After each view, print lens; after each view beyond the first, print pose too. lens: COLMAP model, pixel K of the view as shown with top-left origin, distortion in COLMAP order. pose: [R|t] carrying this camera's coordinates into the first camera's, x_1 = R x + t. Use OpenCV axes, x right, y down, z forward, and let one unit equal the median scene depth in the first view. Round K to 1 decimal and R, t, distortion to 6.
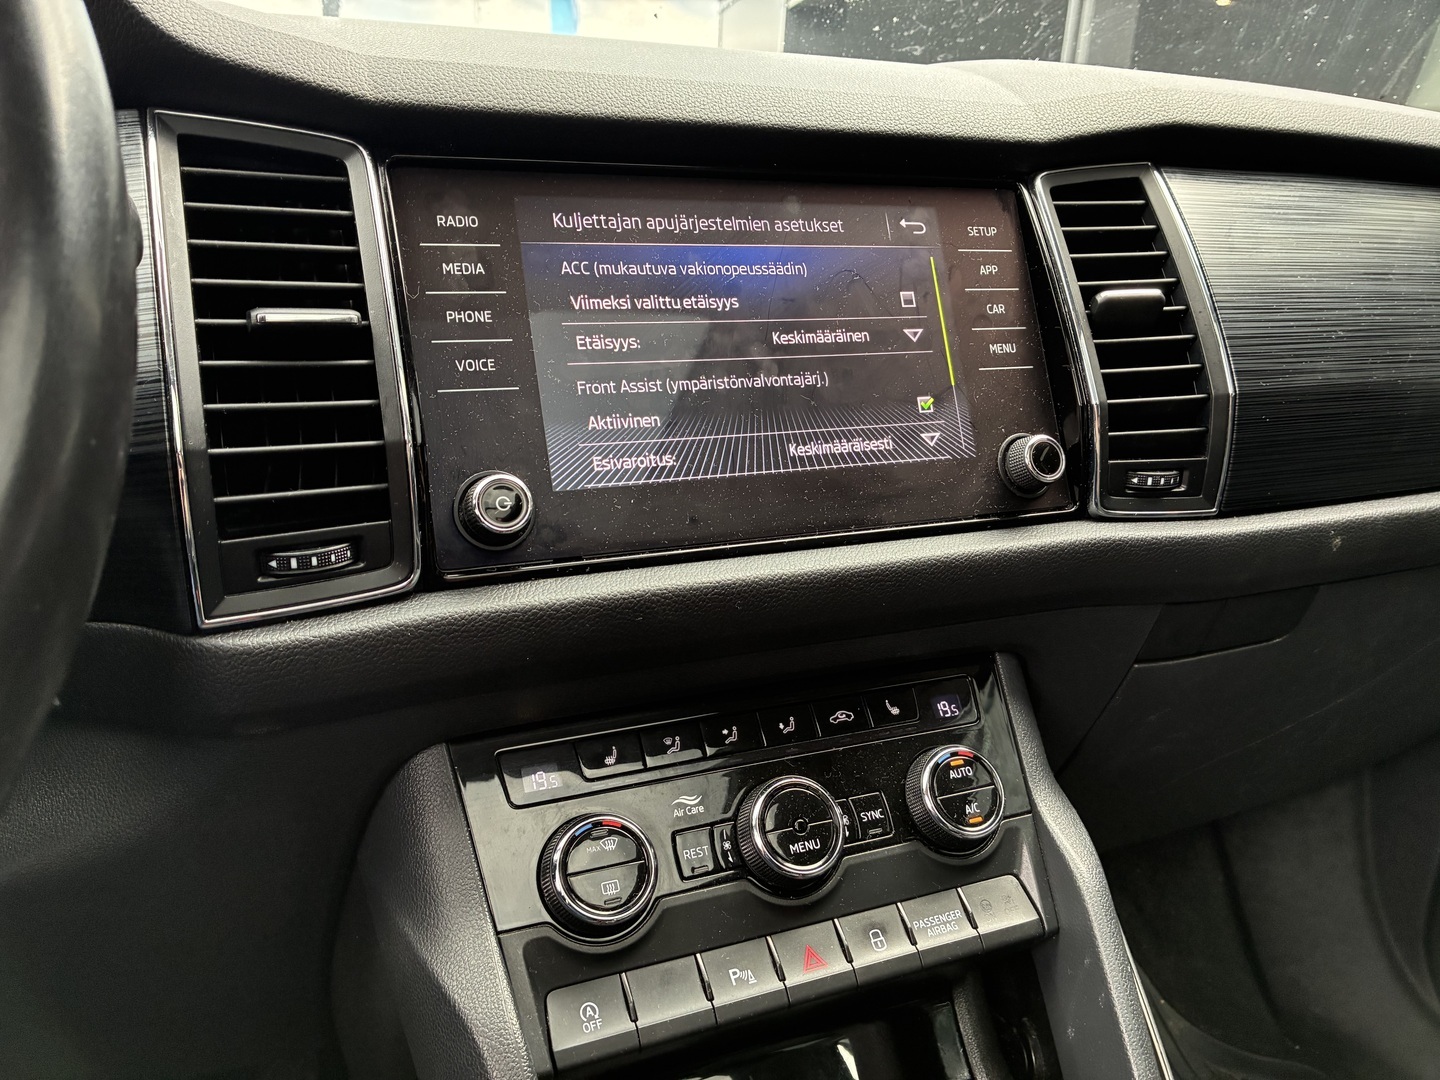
lens RADIAL K [[1102.7, 0, 720.4], [0, 1102.7, 537.8], [0, 0, 1]] dist [-0.007259, -0.005481]
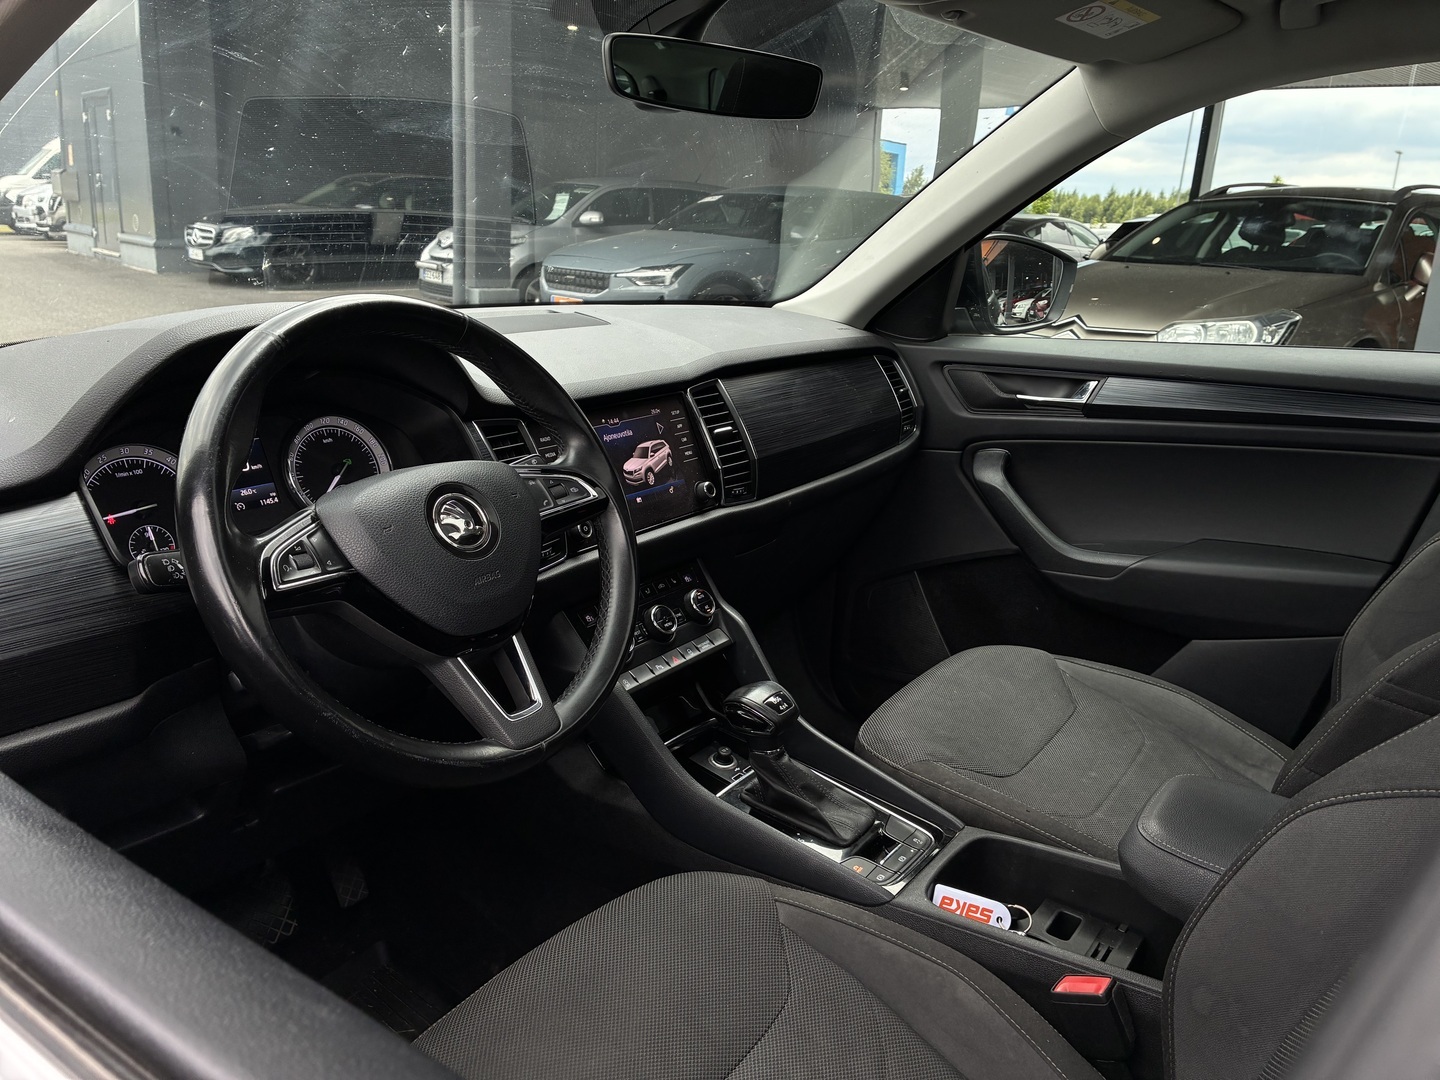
lens RADIAL K [[1102.7, 0, 715.6], [0, 1102.7, 543.9], [0, 0, 1]] dist [-0.007259, -0.005481]
pose [[0.857853, -0.144698, 0.493104, -1.136748], [0.136571, 0.989228, 0.052691, -0.077240], [-0.495417, 0.022142, 0.868373, -1.532246]]
